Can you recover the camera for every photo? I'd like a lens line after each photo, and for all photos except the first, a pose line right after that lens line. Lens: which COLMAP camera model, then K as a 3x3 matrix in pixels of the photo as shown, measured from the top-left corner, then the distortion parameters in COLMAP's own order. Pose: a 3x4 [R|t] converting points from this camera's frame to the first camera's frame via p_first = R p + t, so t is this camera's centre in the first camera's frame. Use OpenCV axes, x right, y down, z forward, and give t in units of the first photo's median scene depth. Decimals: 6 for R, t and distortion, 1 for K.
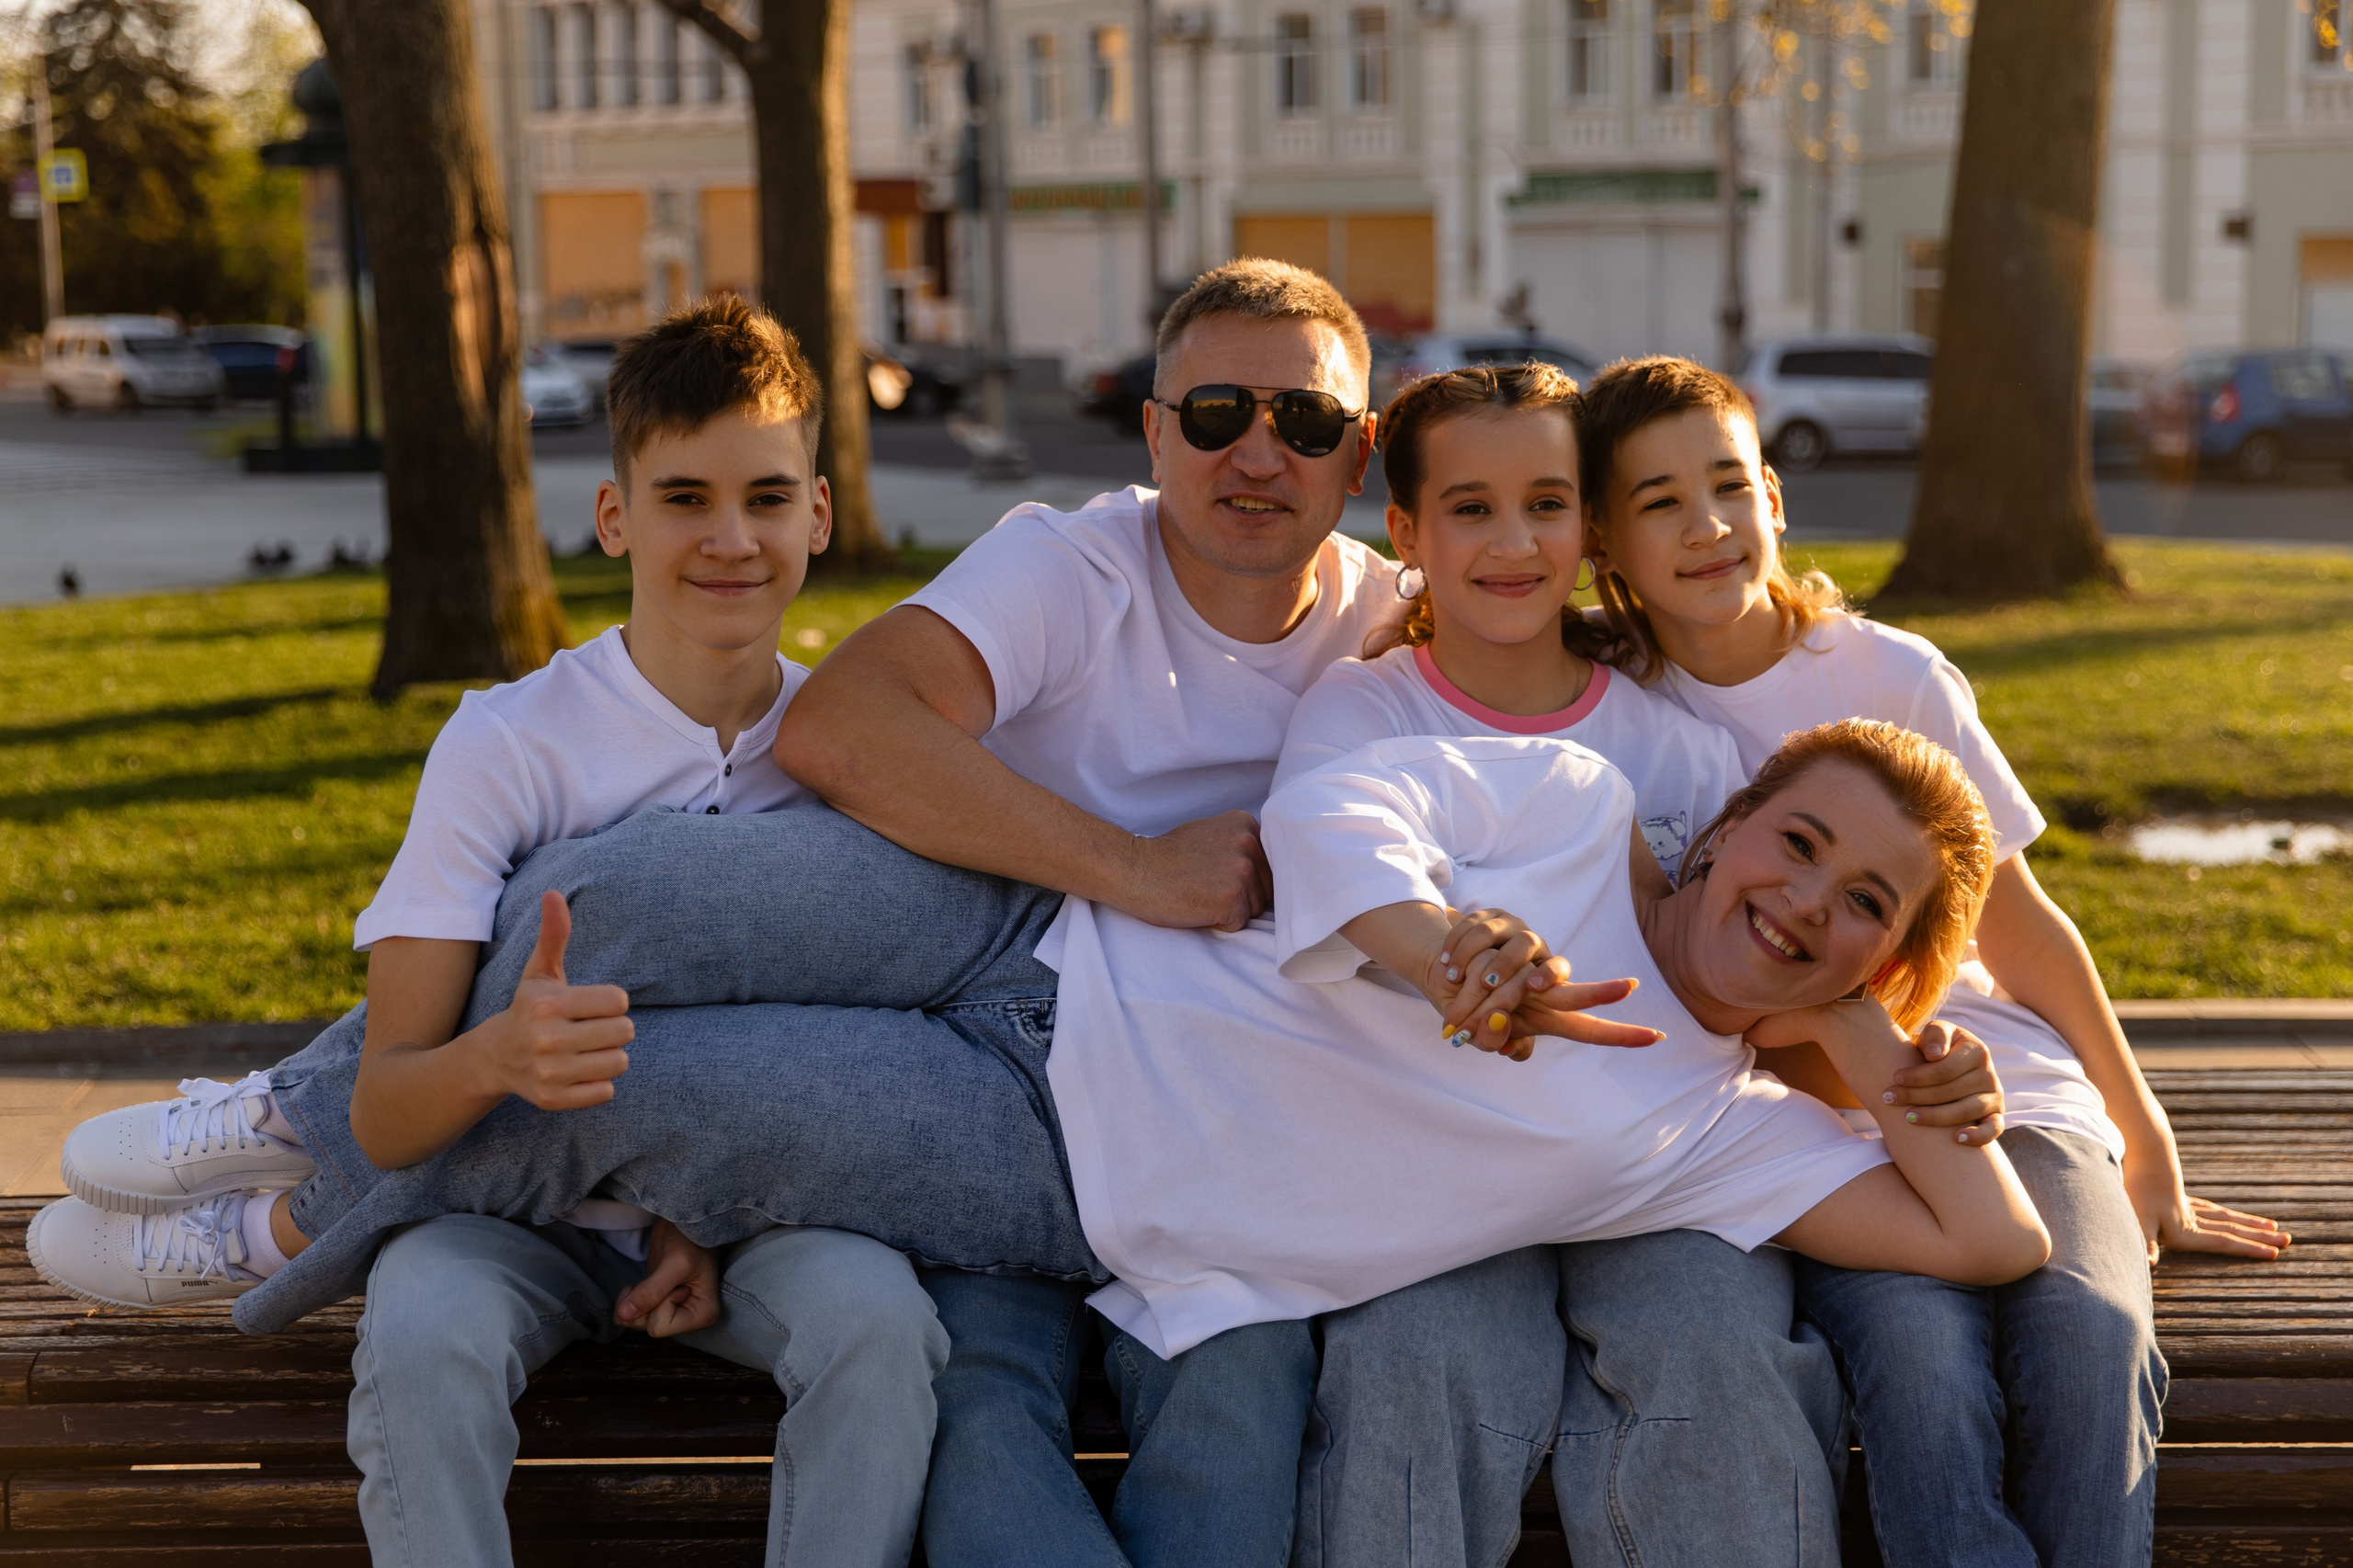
lens RADIAL K [[3541.1, 0, 1144.5], [0, 3541.1, 767.2], [0, 0, 1]] dist [0.007016, 0.000000]
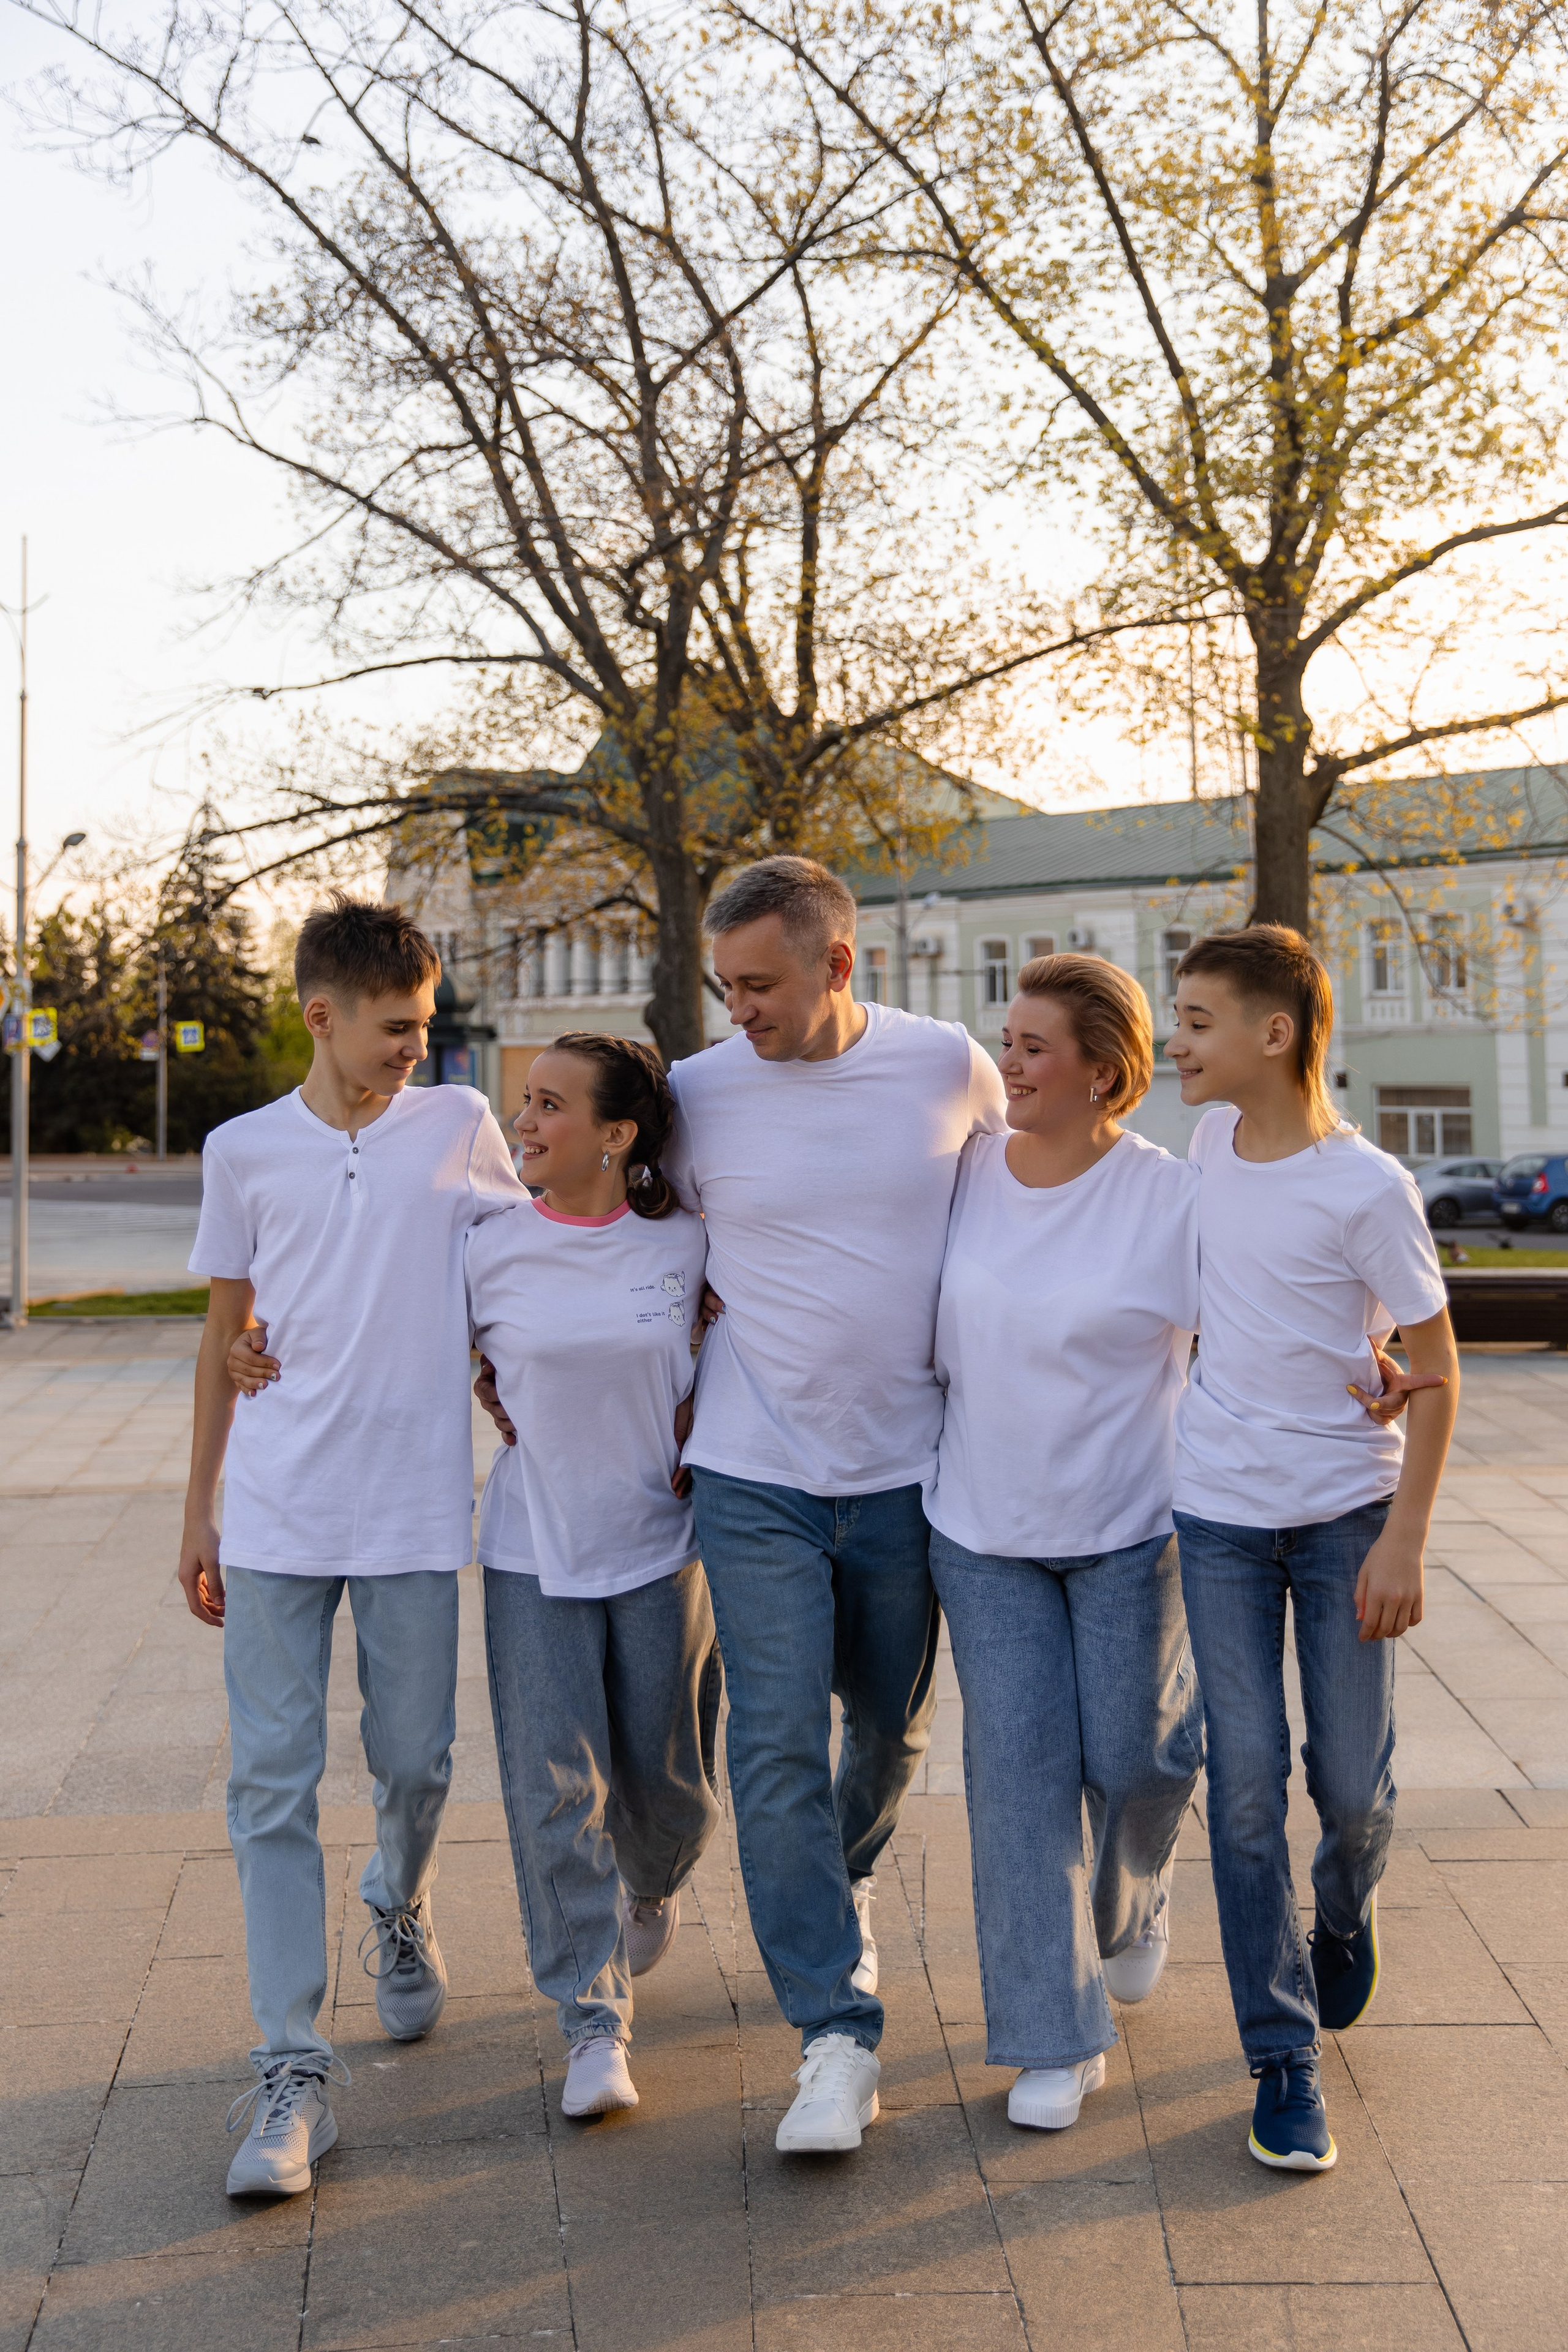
lens RADIAL K [[2590.4, 0, 777.7], [0, 2590.4, 1172.8], [0, 0, 1]] dist [0.073089, 0.000000]
pose [[0.999078, 0.004924, -0.042654, -0.029703], [-0.009573, 0.993941, -0.109494, 0.113073], [0.041856, 0.109801, 0.993072, -0.903256]]
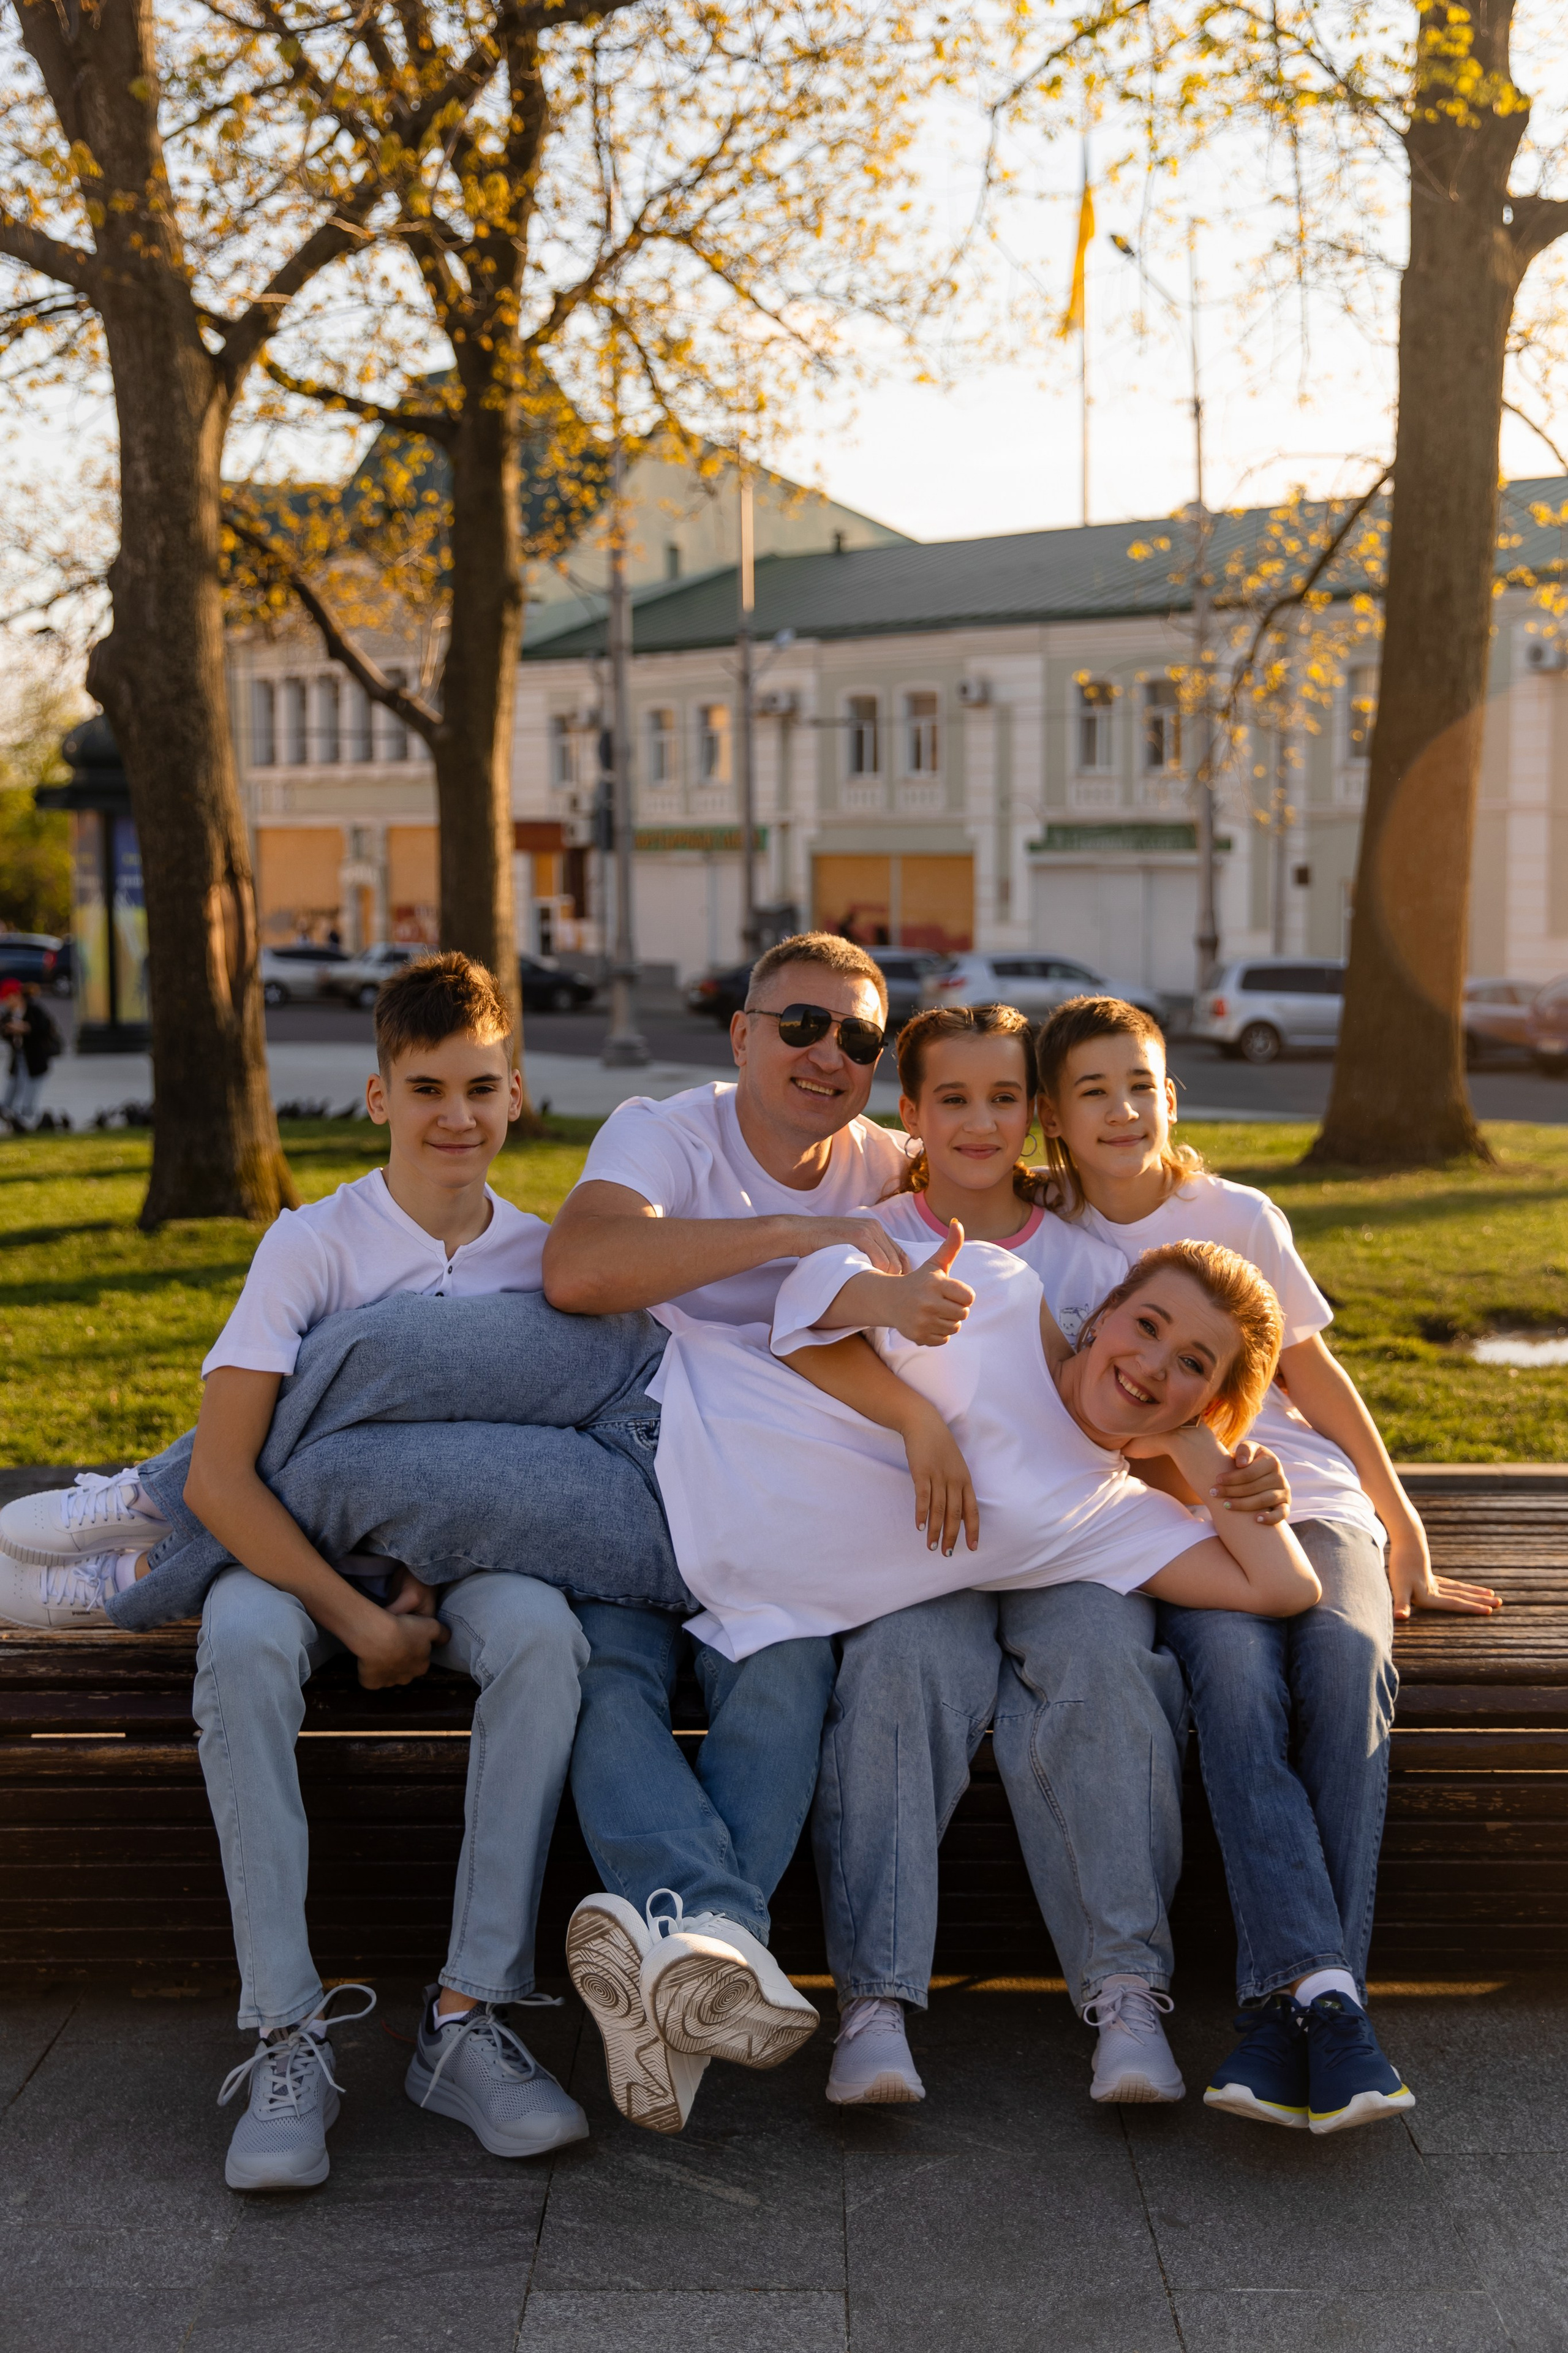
lens RADIAL K [[2862.5, 0, 798.4], [0, 2862.5, 1155.5], [0, 0, 1]] dist [0.009521, 0.000000]
pose [[0.999725, 0.011193, 0.020604, 0.001073], [-0.010167, 0.998735, -0.049239, 0.002163], [-0.021129, 0.049016, 0.998574, -0.043363]]
